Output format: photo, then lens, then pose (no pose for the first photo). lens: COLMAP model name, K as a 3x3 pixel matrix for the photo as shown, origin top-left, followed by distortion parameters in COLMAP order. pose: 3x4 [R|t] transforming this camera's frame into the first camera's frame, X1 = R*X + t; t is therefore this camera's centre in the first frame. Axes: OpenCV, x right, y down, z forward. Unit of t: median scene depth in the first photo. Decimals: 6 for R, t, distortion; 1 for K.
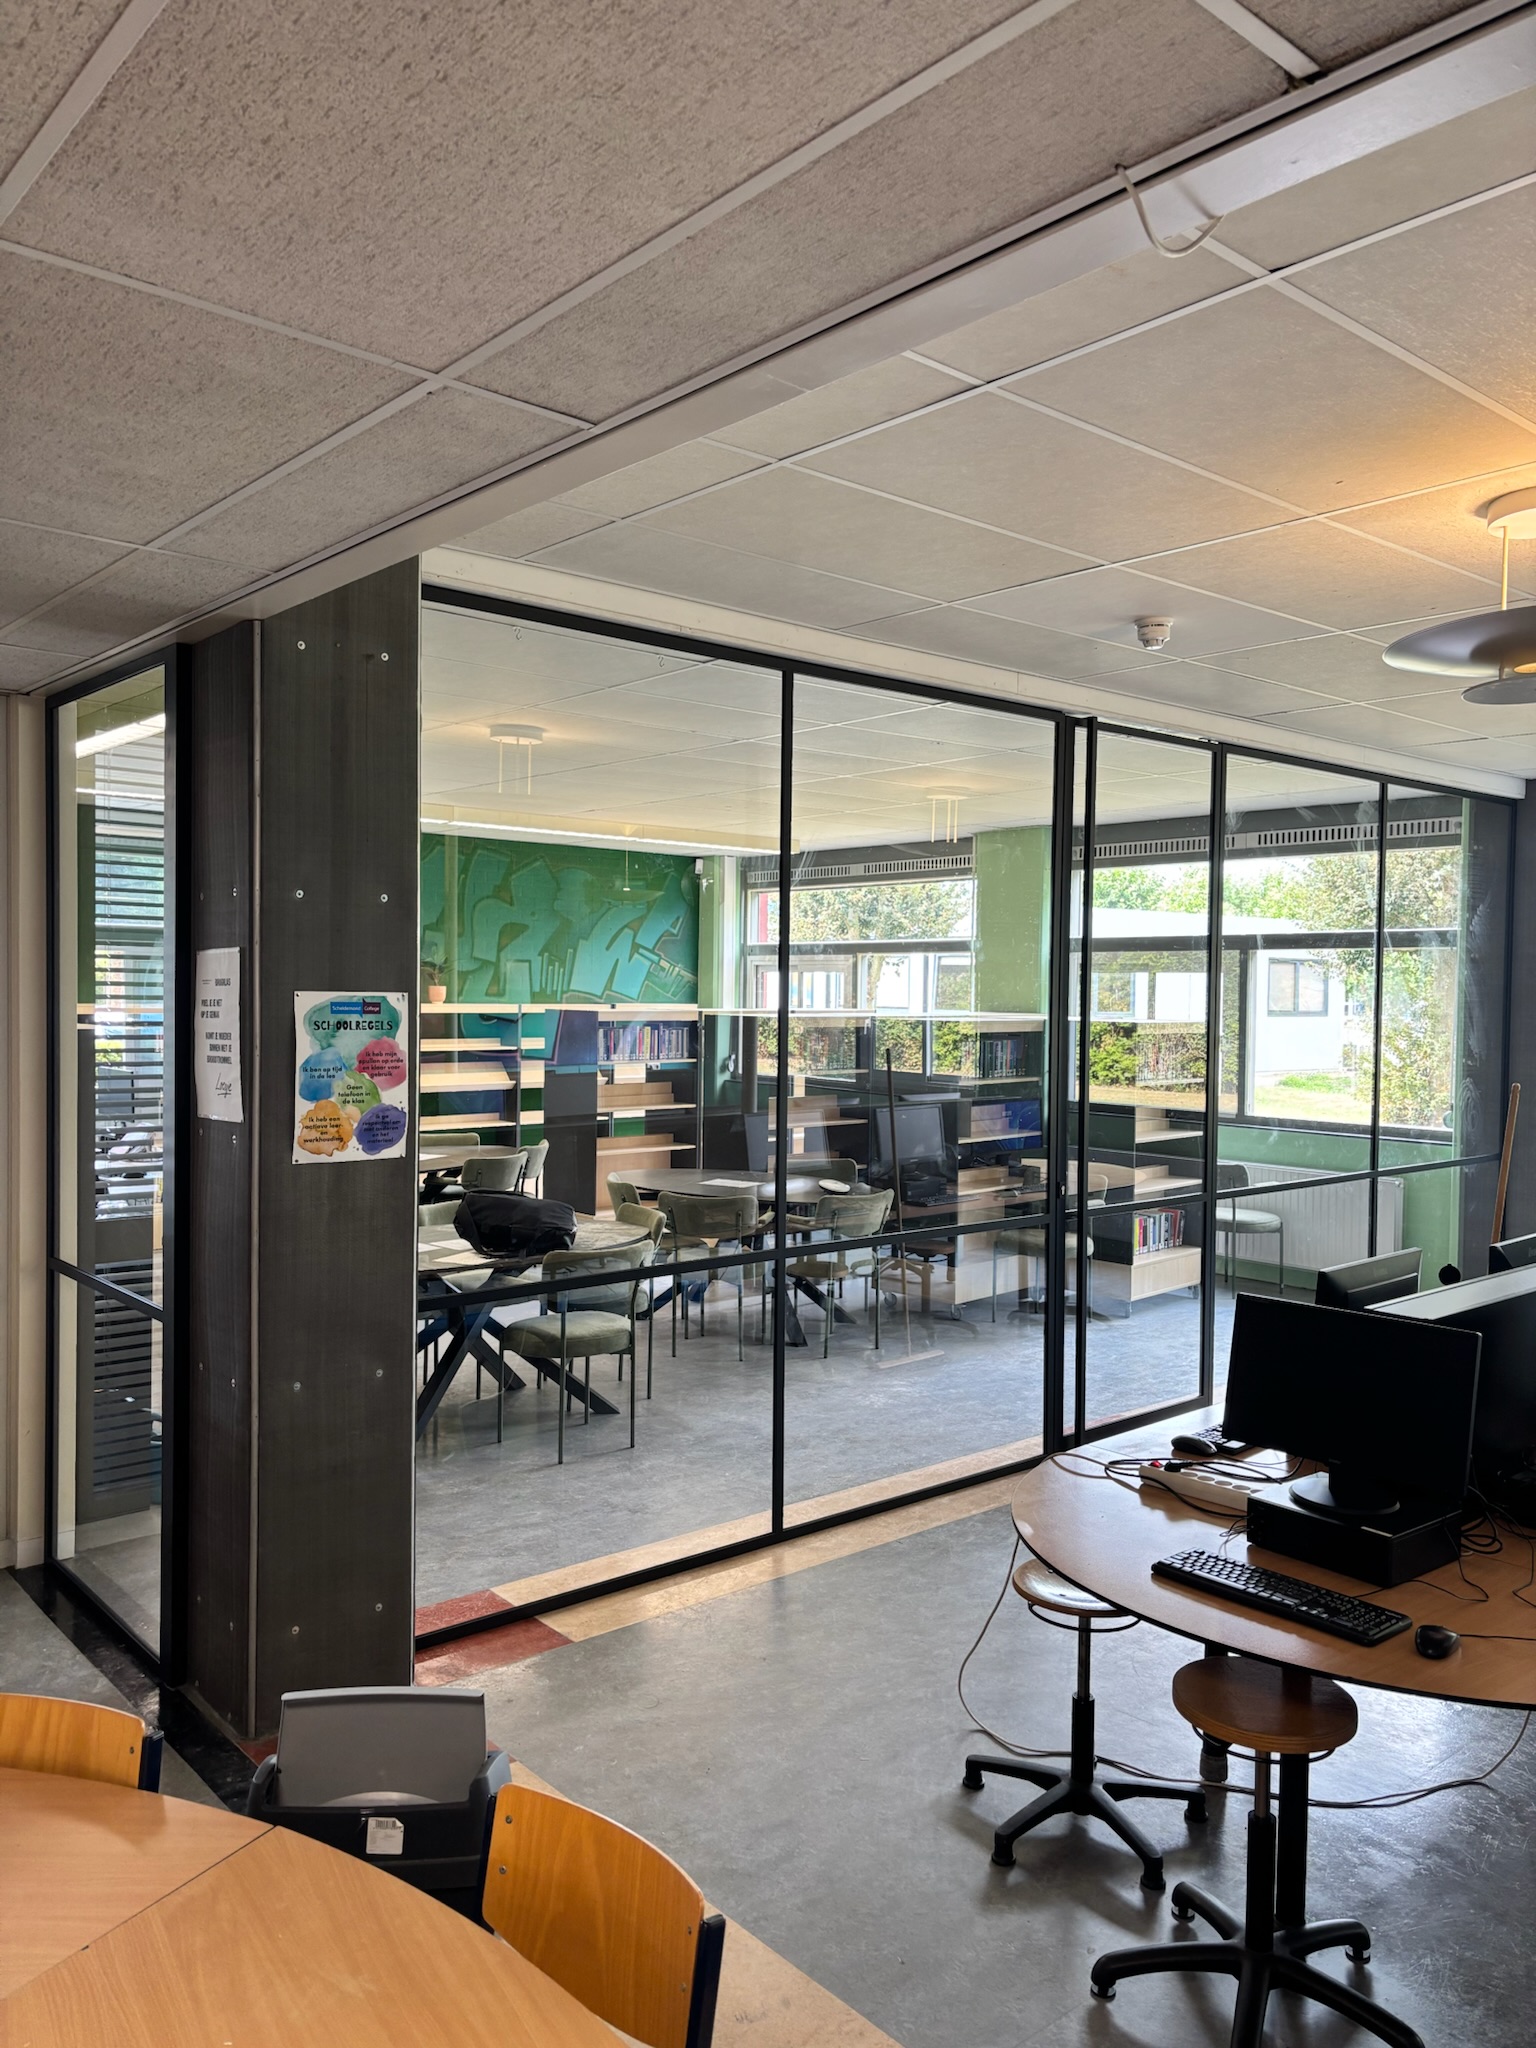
lens RADIAL K [[1539.5, 0, 760.8], [0, 1539.5, 1033.4], [0, 0, 1]] dist [0.011890, -0.000701]
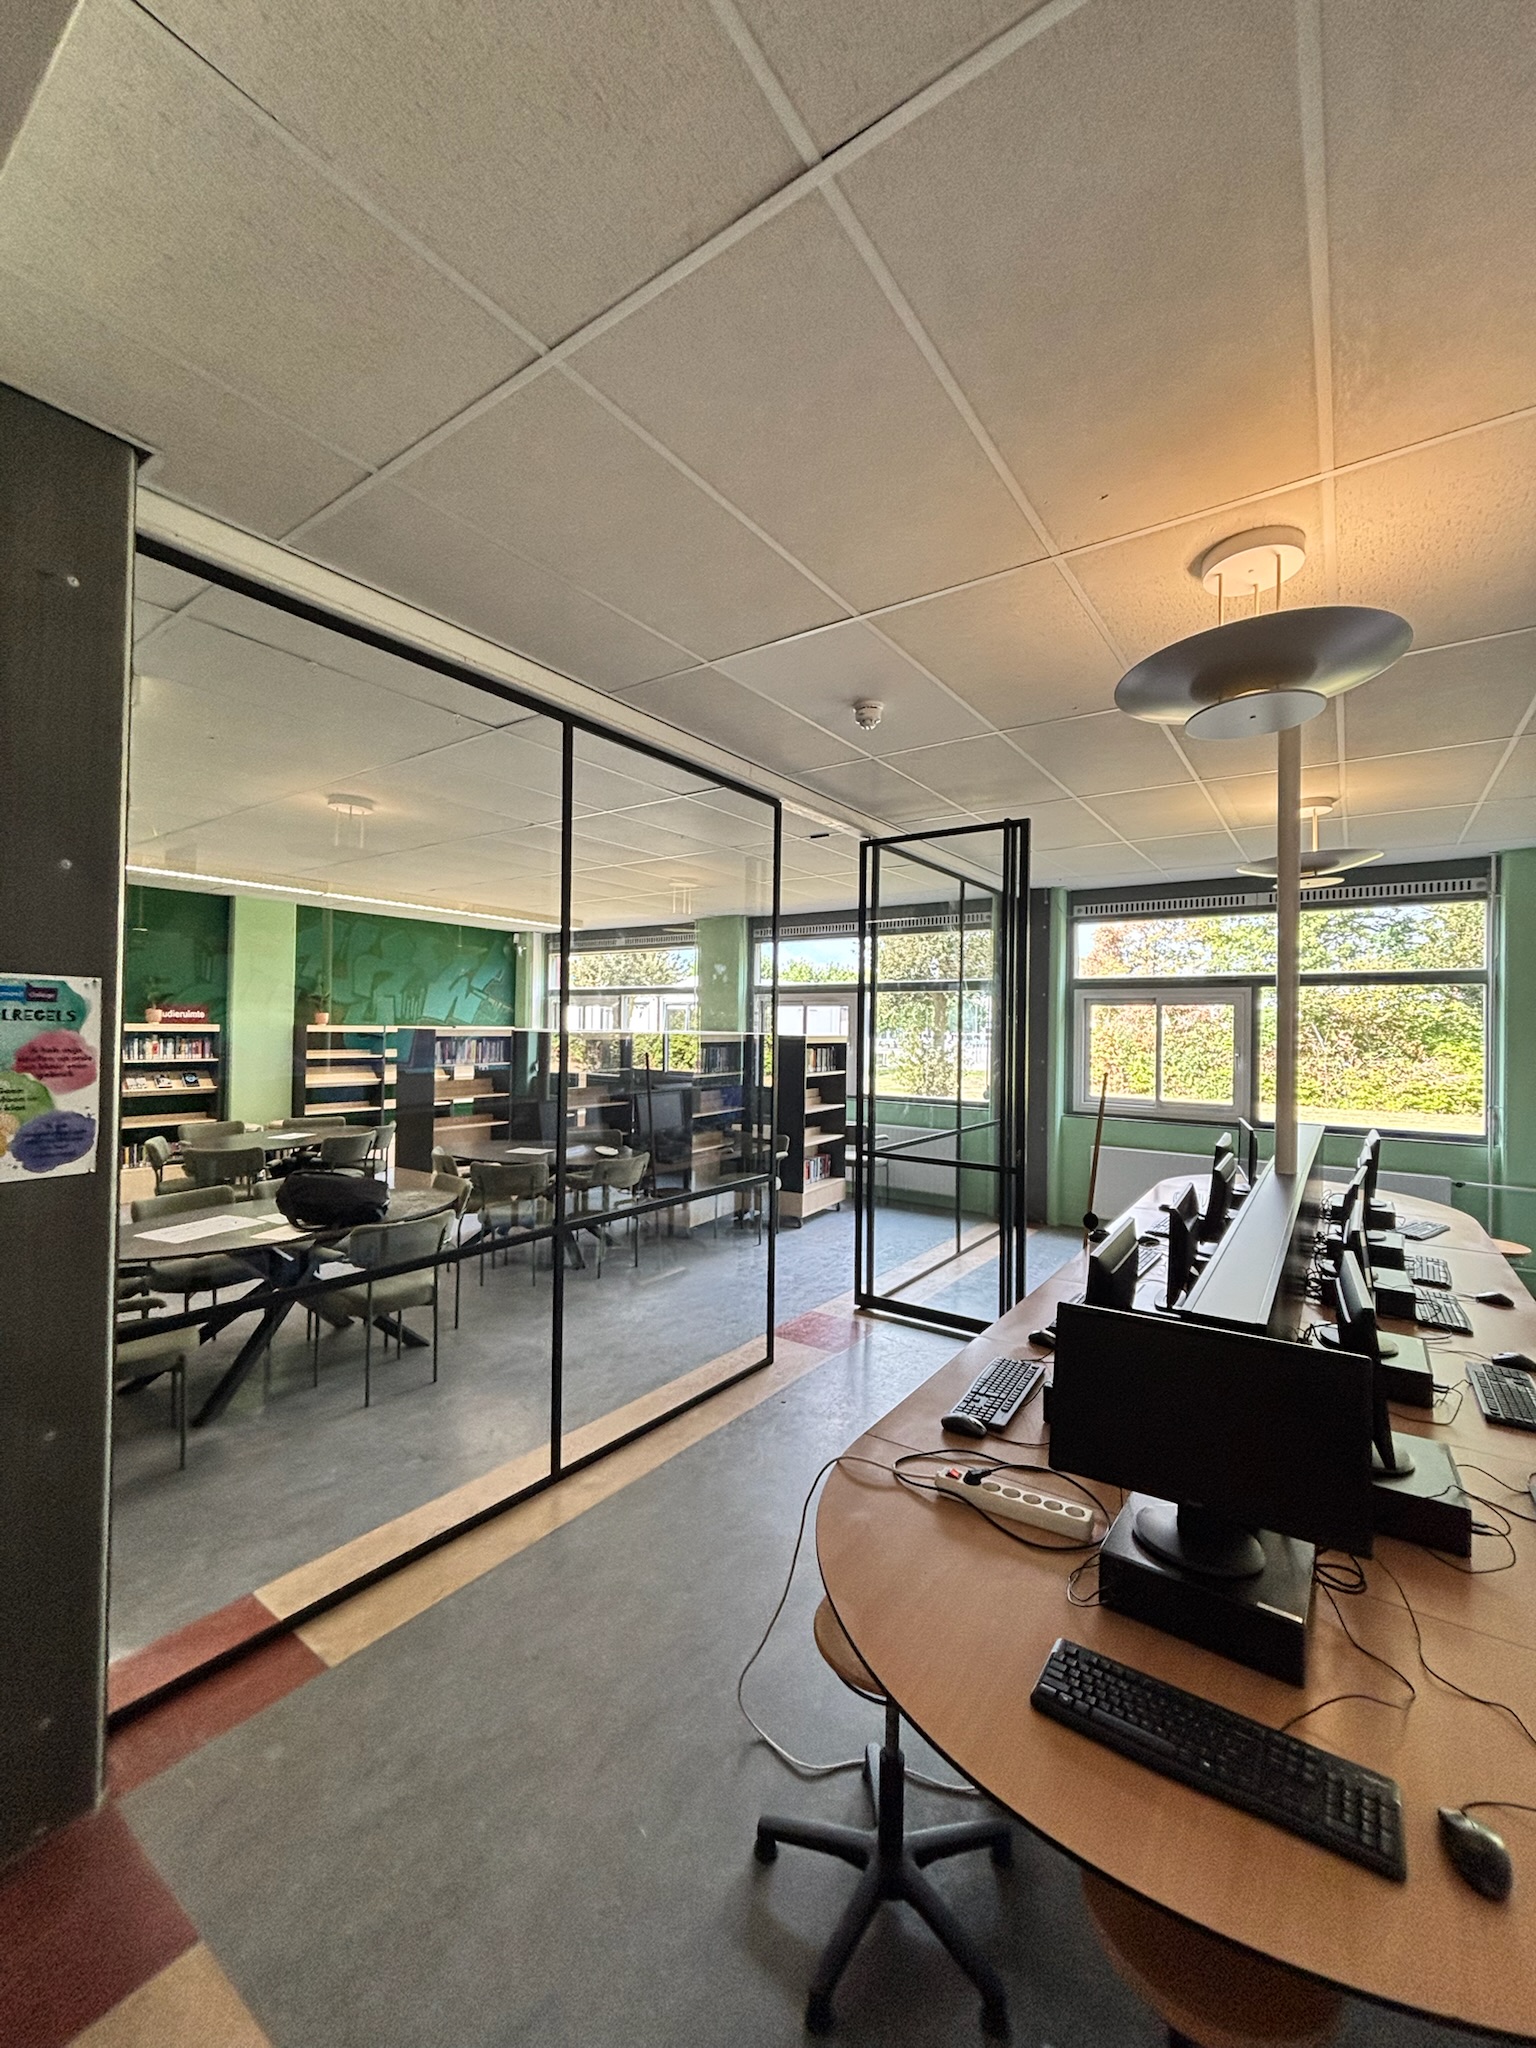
lens RADIAL K [[828.5, 0, 780.0], [0, 828.5, 1017.1], [0, 0, 1]] dist [0.001343, -0.001473]
pose [[0.967189, 0.005420, 0.253999, 0.009245], [0.004558, 0.999241, -0.038678, 0.007229], [-0.254016, 0.038567, 0.966431, 0.231338]]
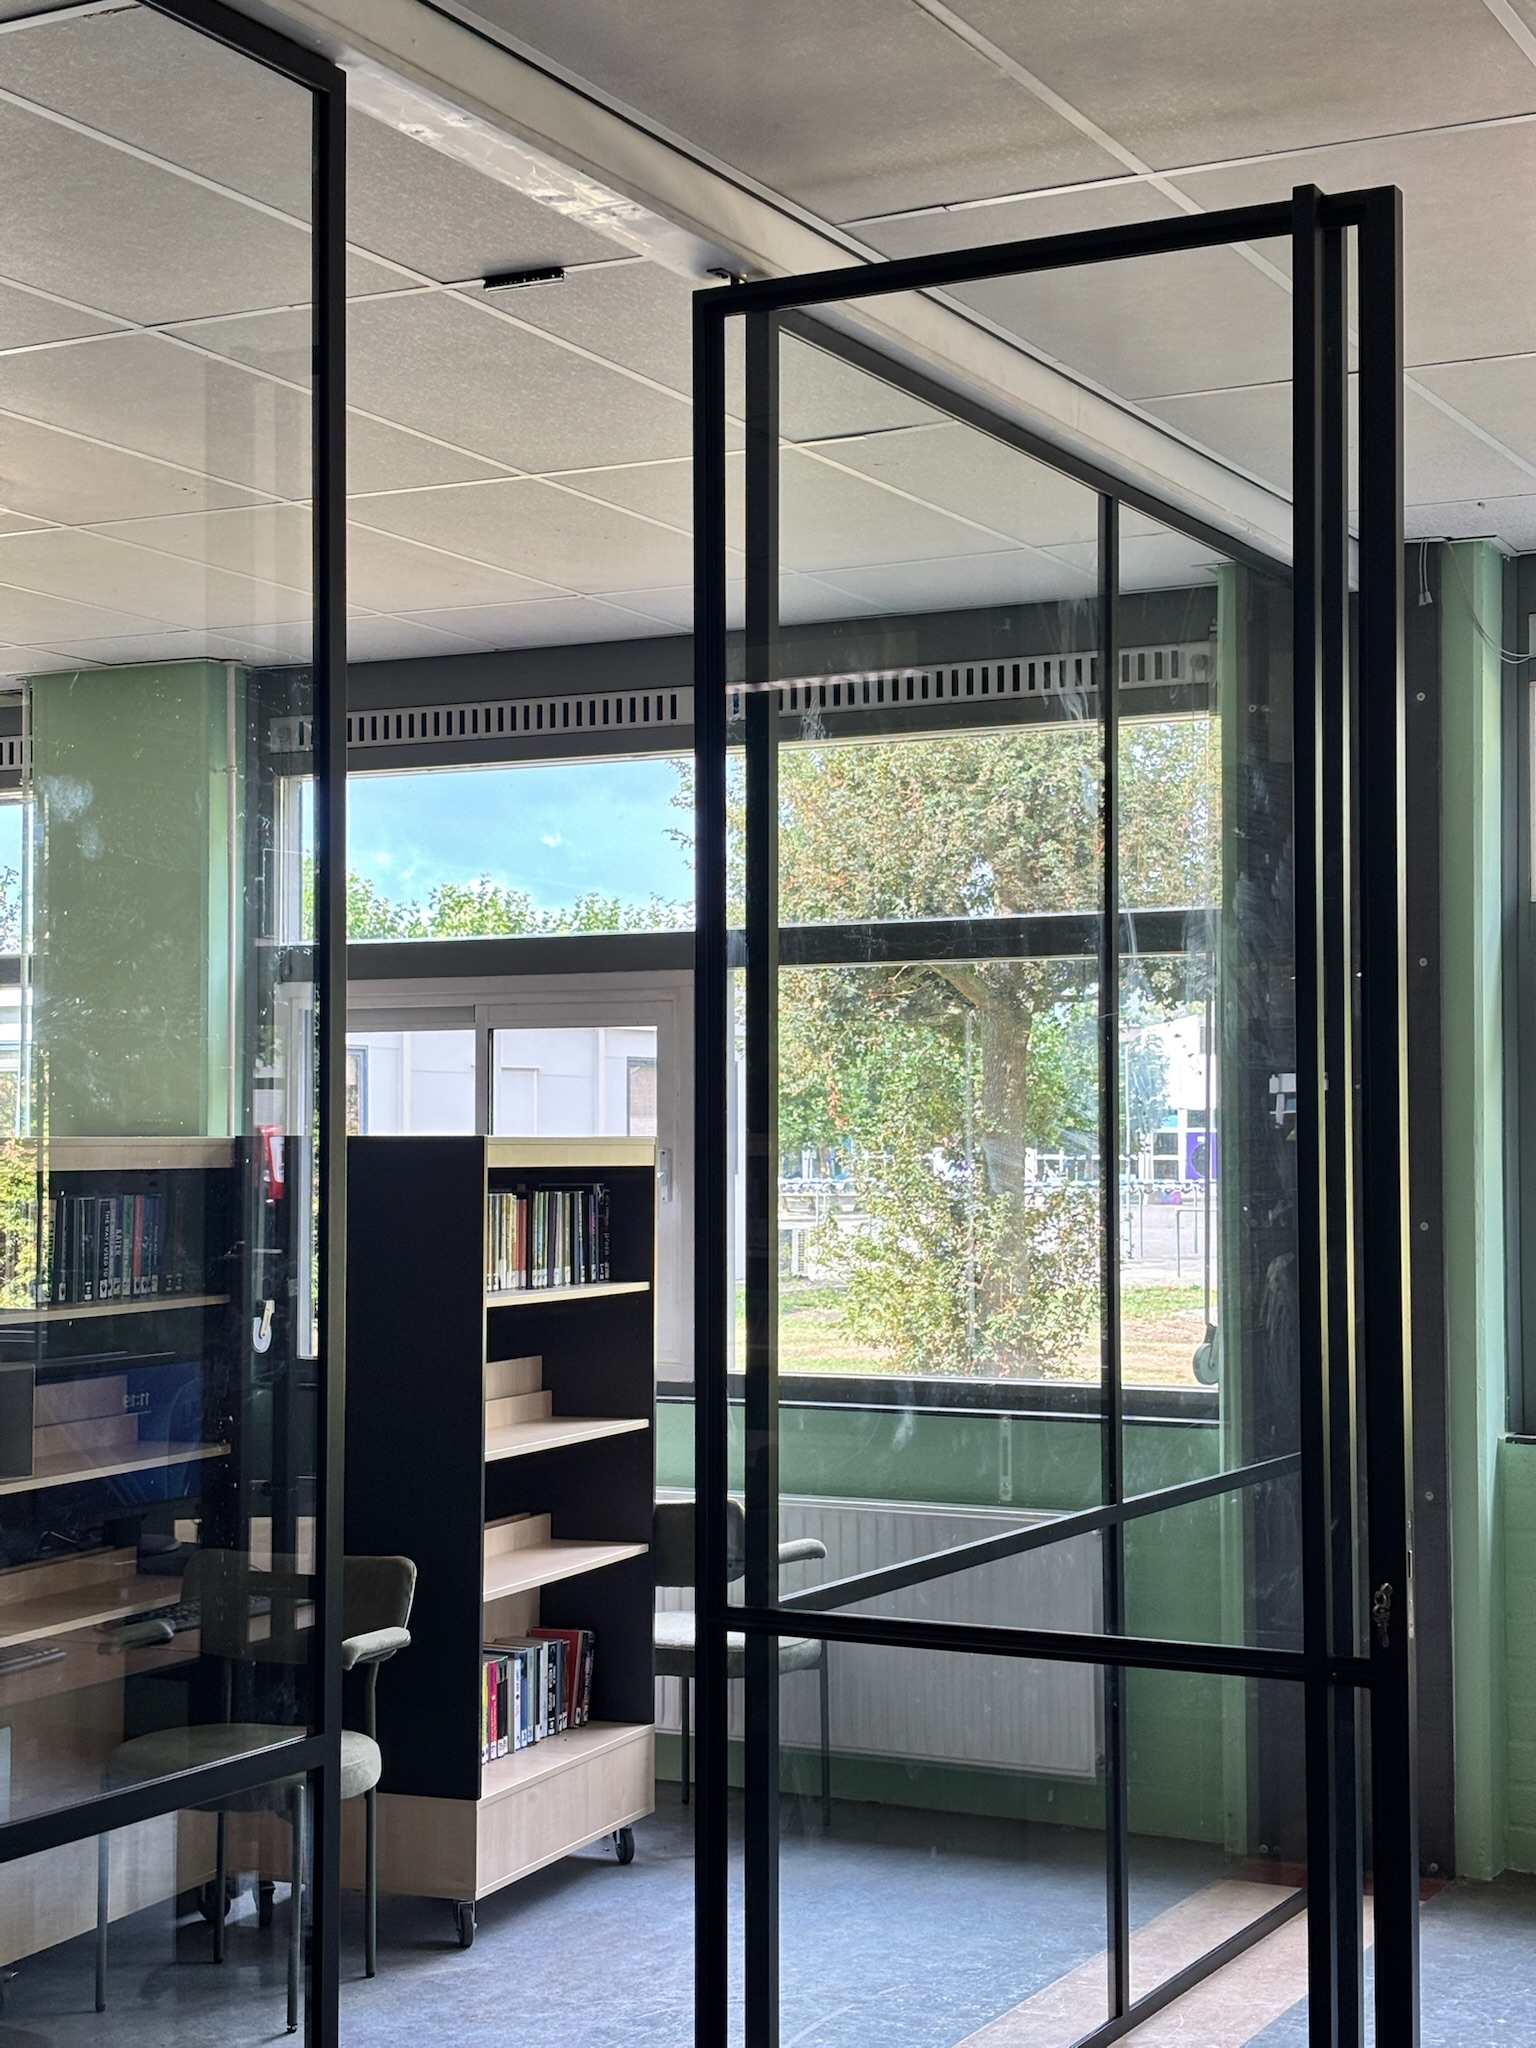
lens RADIAL K [[3126.5, 0, 828.7], [0, 3126.5, 1017.9], [0, 0, 1]] dist [0.074252, 0.000000]
pose [[0.923784, 0.000012, 0.382915, 0.034062], [0.025778, 0.997729, -0.062221, 0.014776], [-0.382046, 0.067350, 0.921686, 0.300150]]
